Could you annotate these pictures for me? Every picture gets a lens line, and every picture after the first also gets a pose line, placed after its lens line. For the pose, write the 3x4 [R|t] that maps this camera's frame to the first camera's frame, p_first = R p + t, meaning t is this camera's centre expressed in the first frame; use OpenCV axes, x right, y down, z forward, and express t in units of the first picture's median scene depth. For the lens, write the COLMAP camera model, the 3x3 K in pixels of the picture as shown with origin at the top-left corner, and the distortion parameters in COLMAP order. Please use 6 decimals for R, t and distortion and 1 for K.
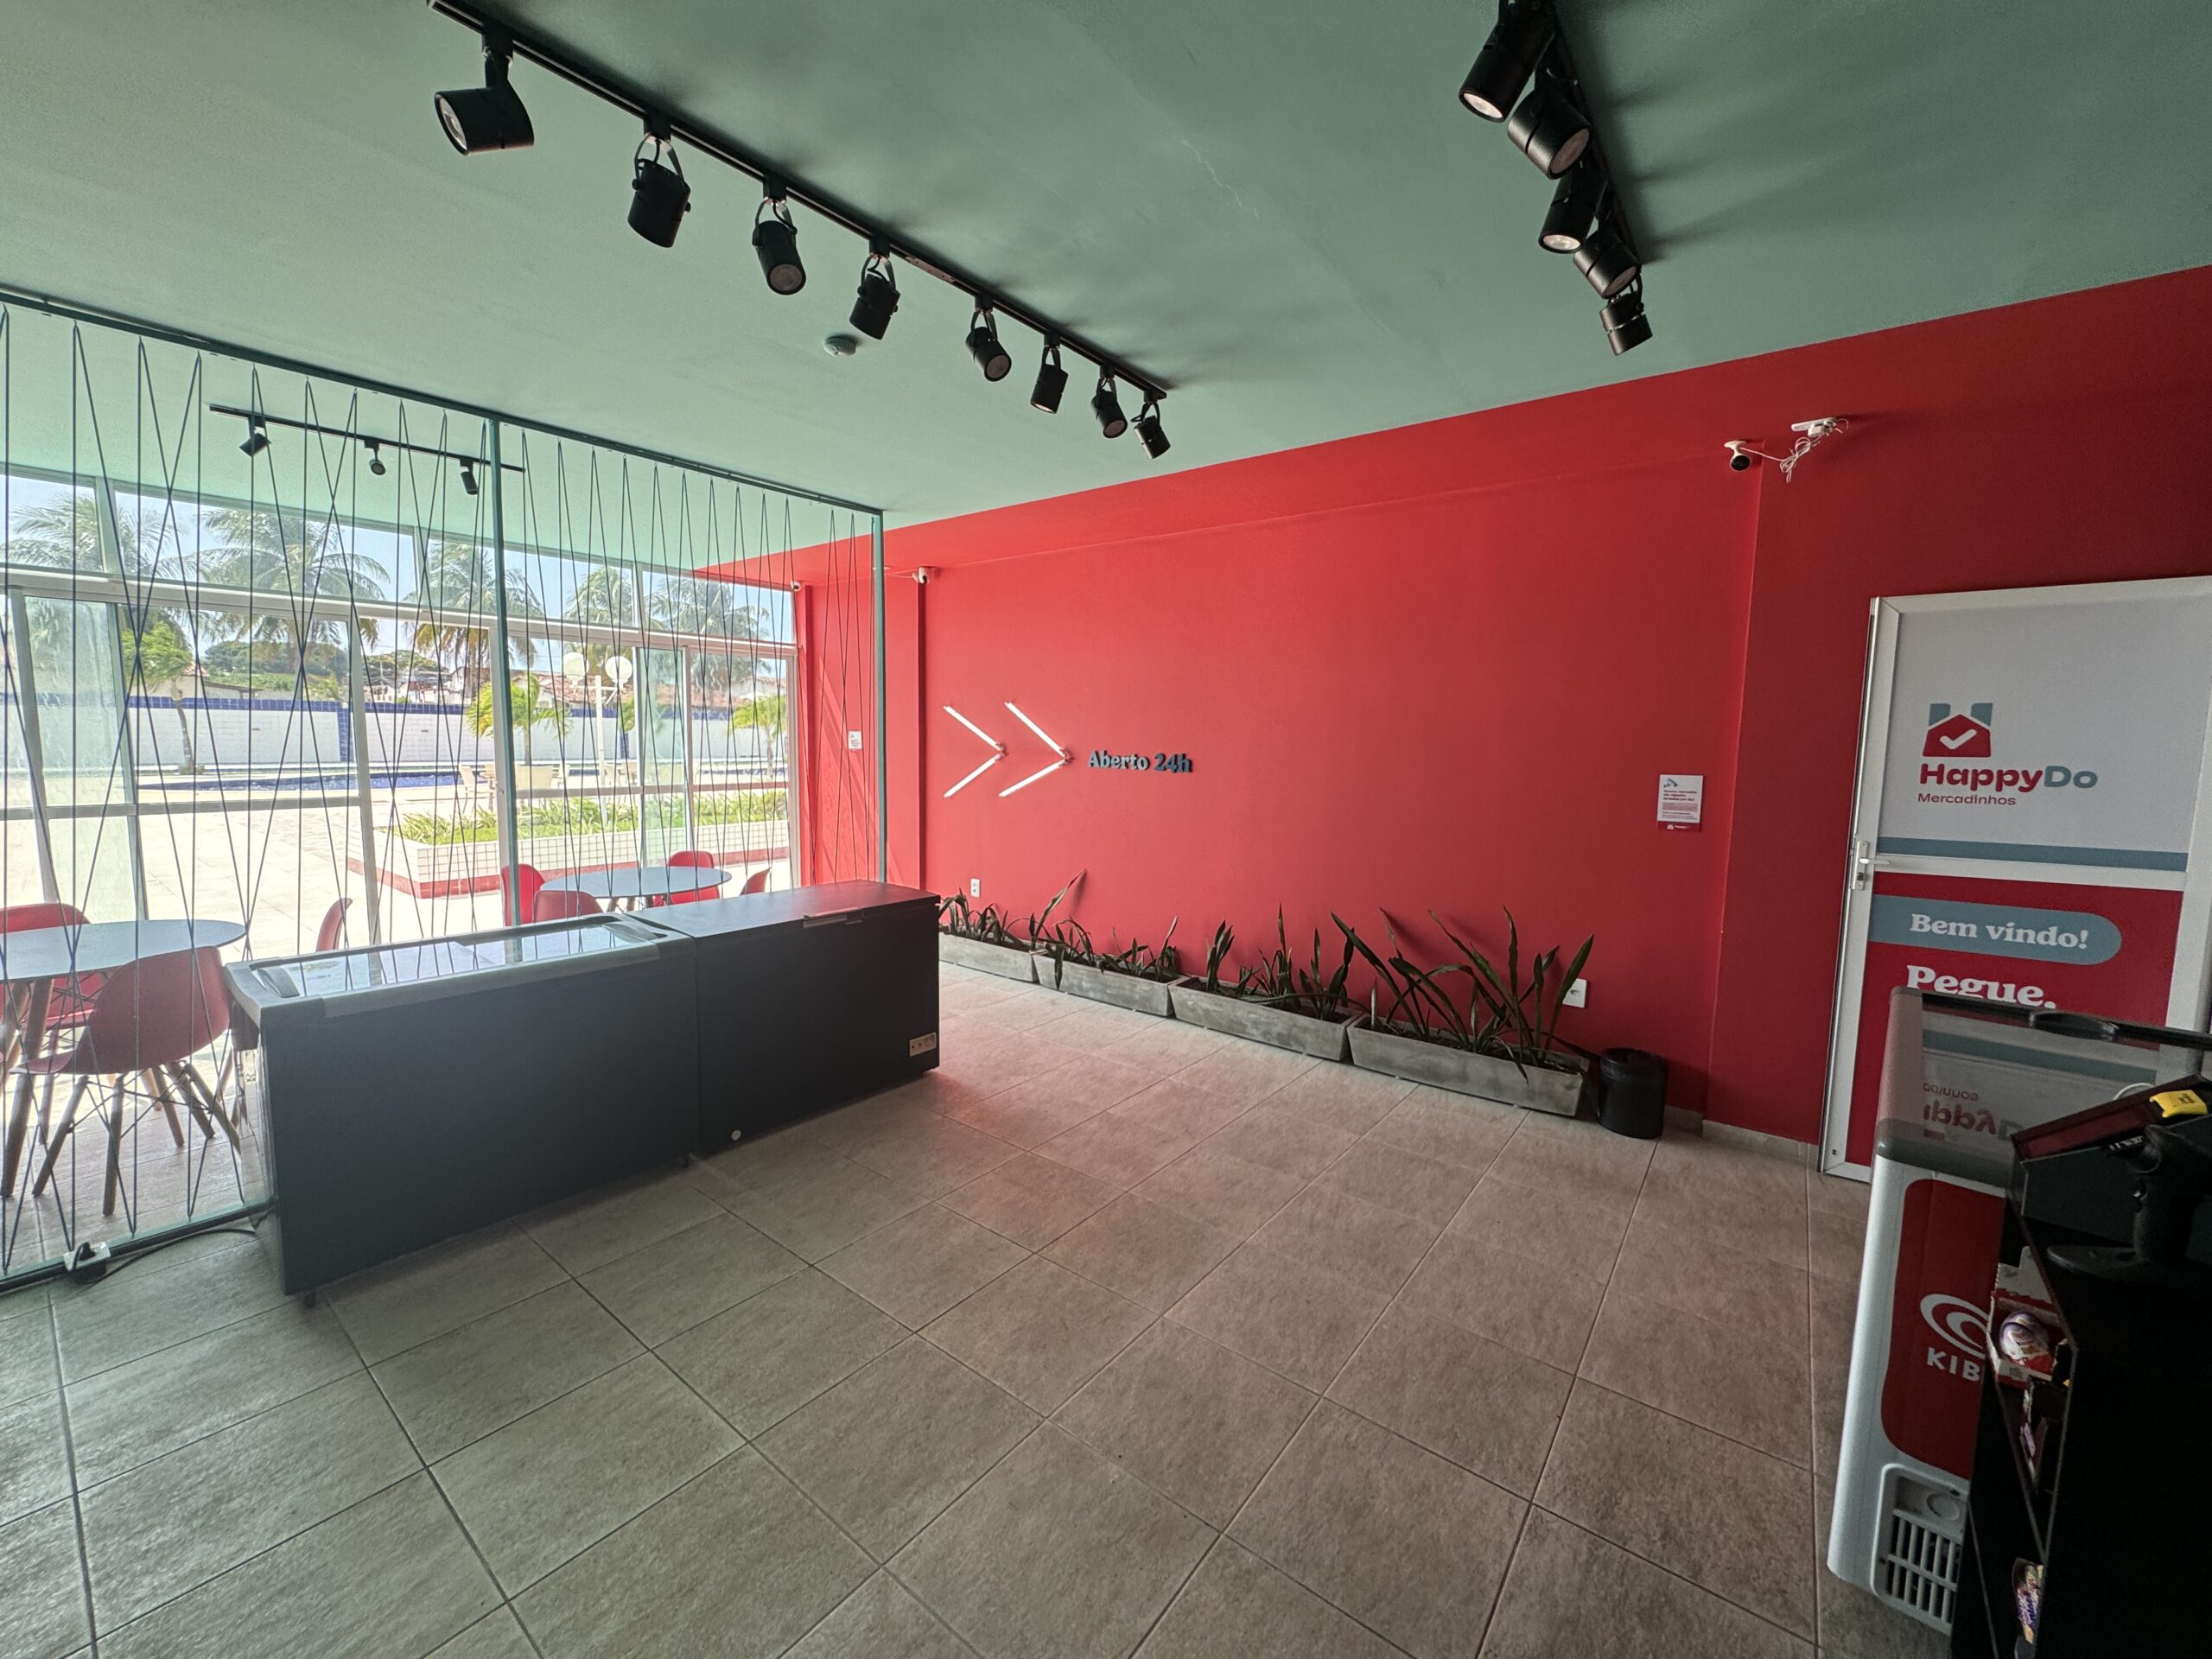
lens RADIAL K [[888.4, 0, 1105.6], [0, 888.4, 826.2], [0, 0, 1]] dist [0.015660, -0.000021]
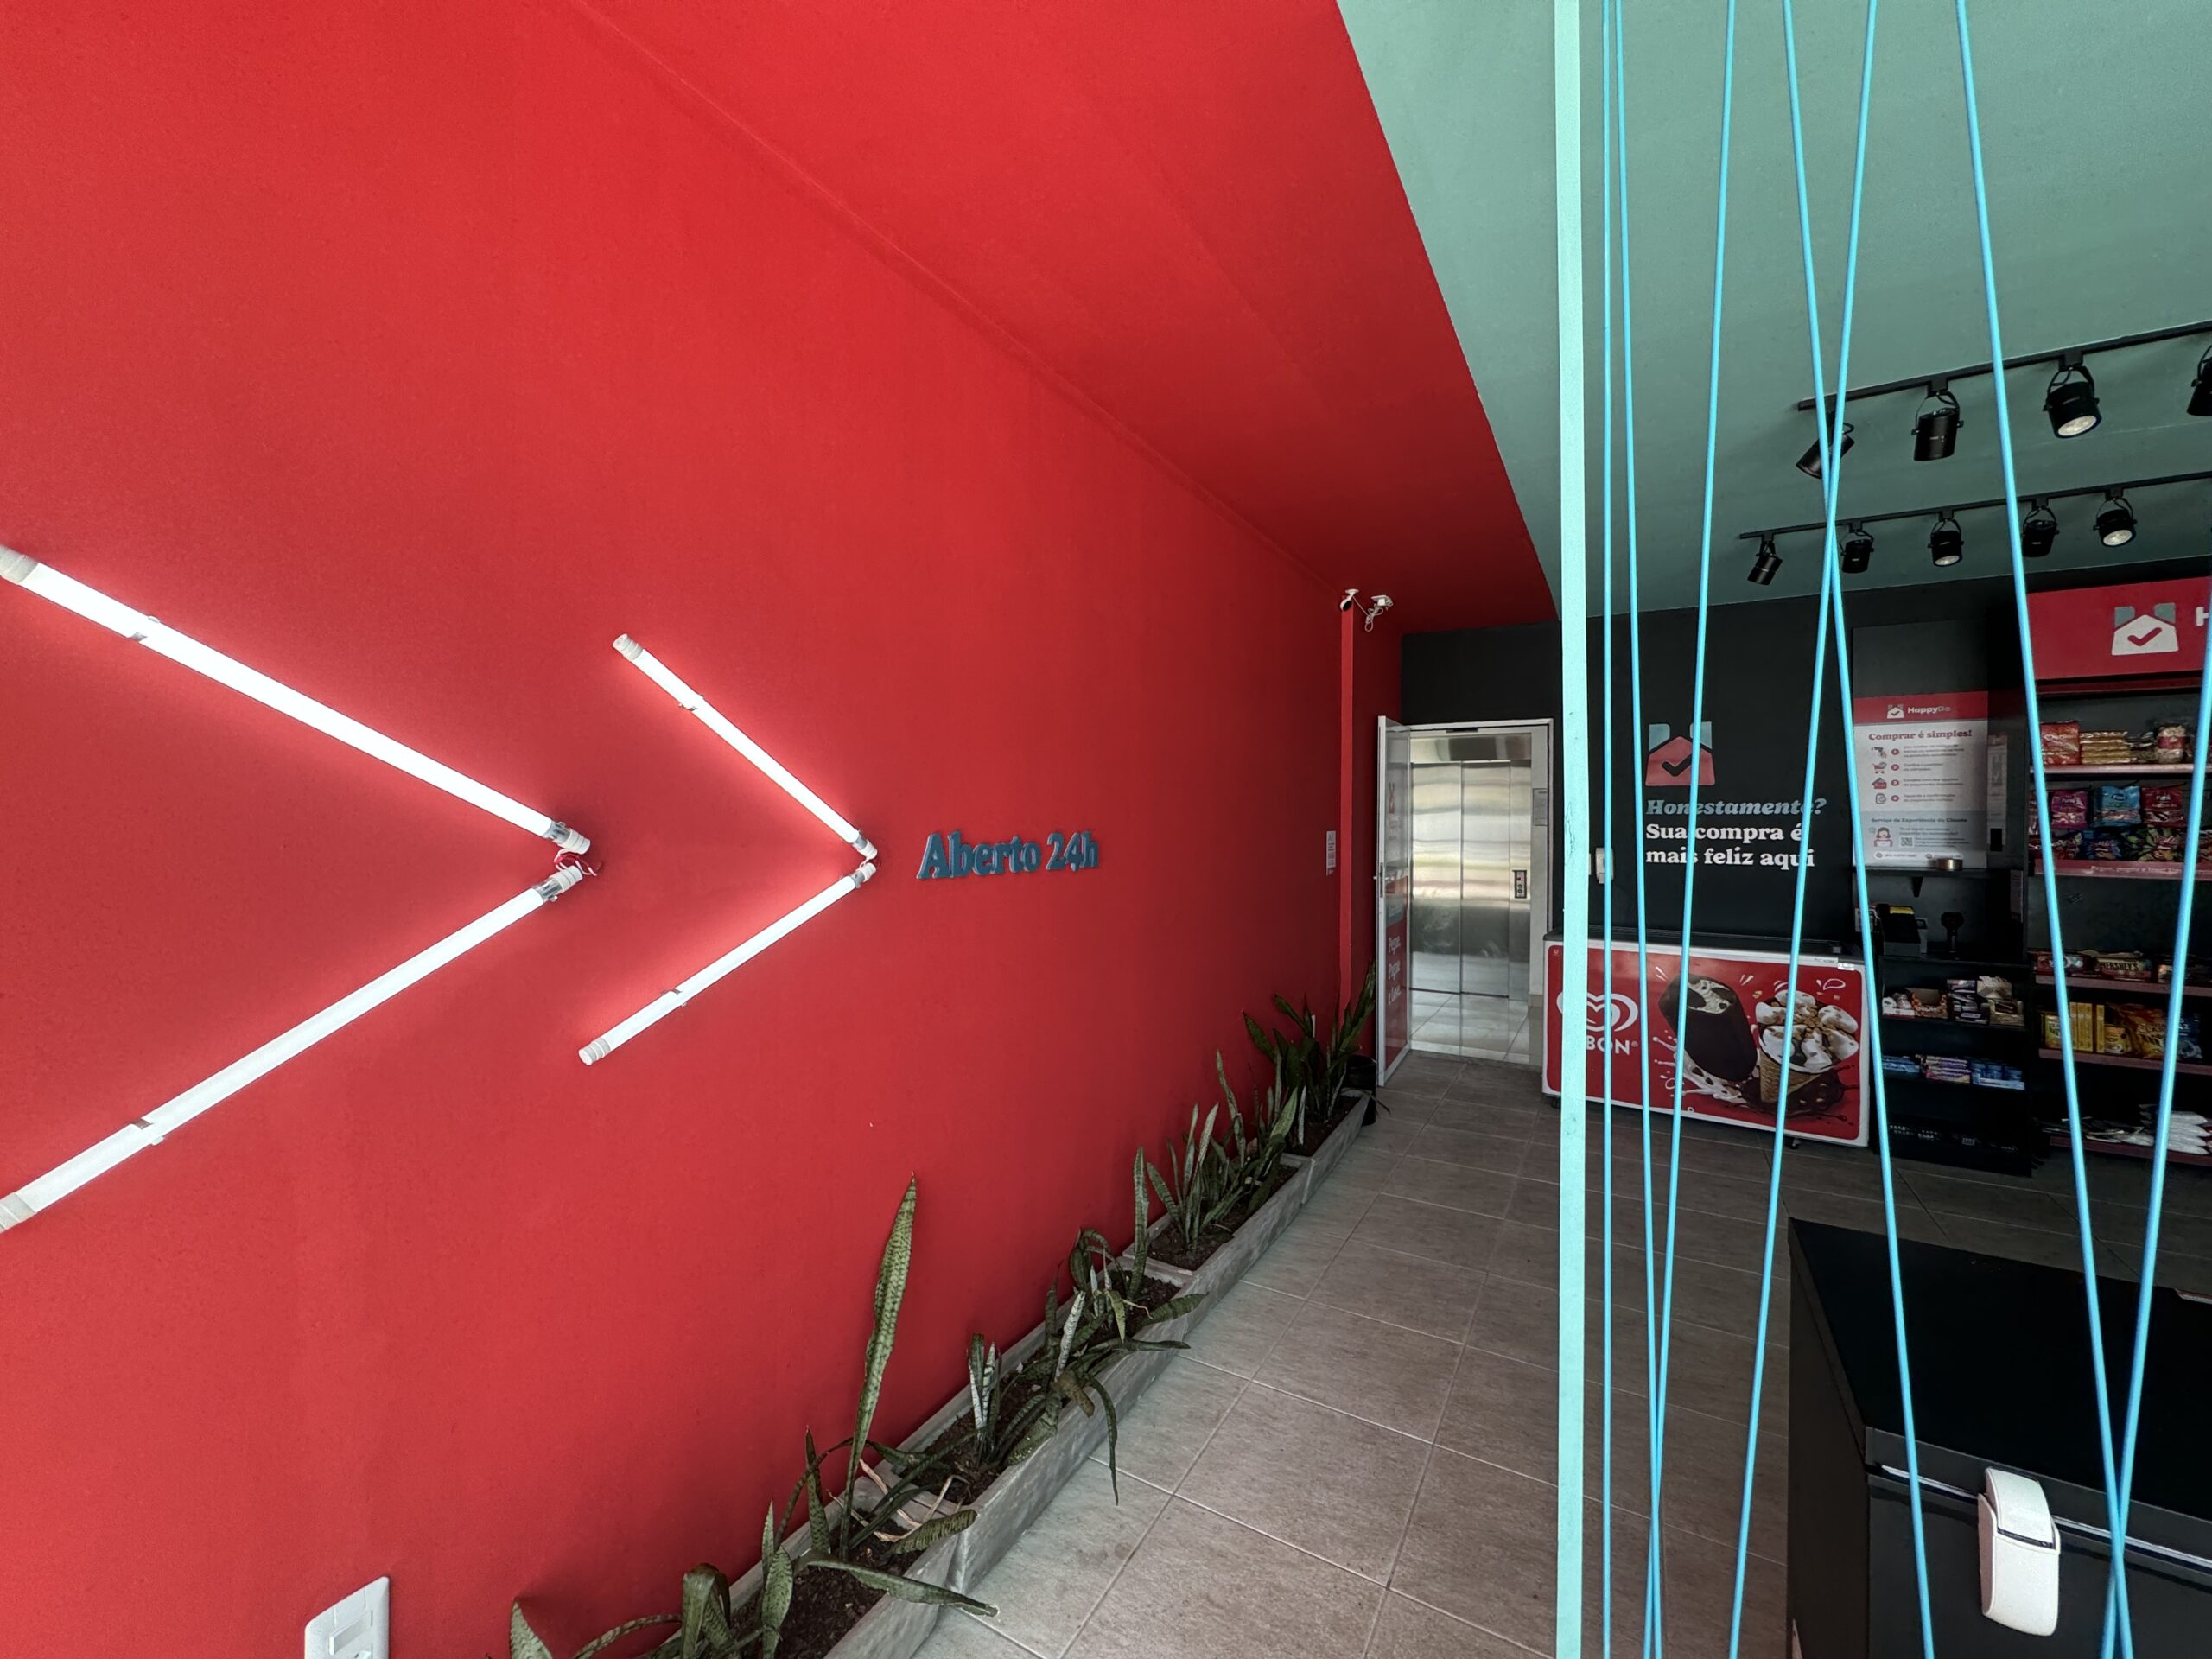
lens RADIAL K [[888.4, 0, 1106.4], [0, 888.4, 826.4], [0, 0, 1]] dist [0.015660, -0.000021]
pose [[-0.127383, -0.025411, 0.991528, -0.422992], [0.093926, 0.994870, 0.037564, -0.103861], [-0.987396, 0.097915, -0.124342, 1.073107]]
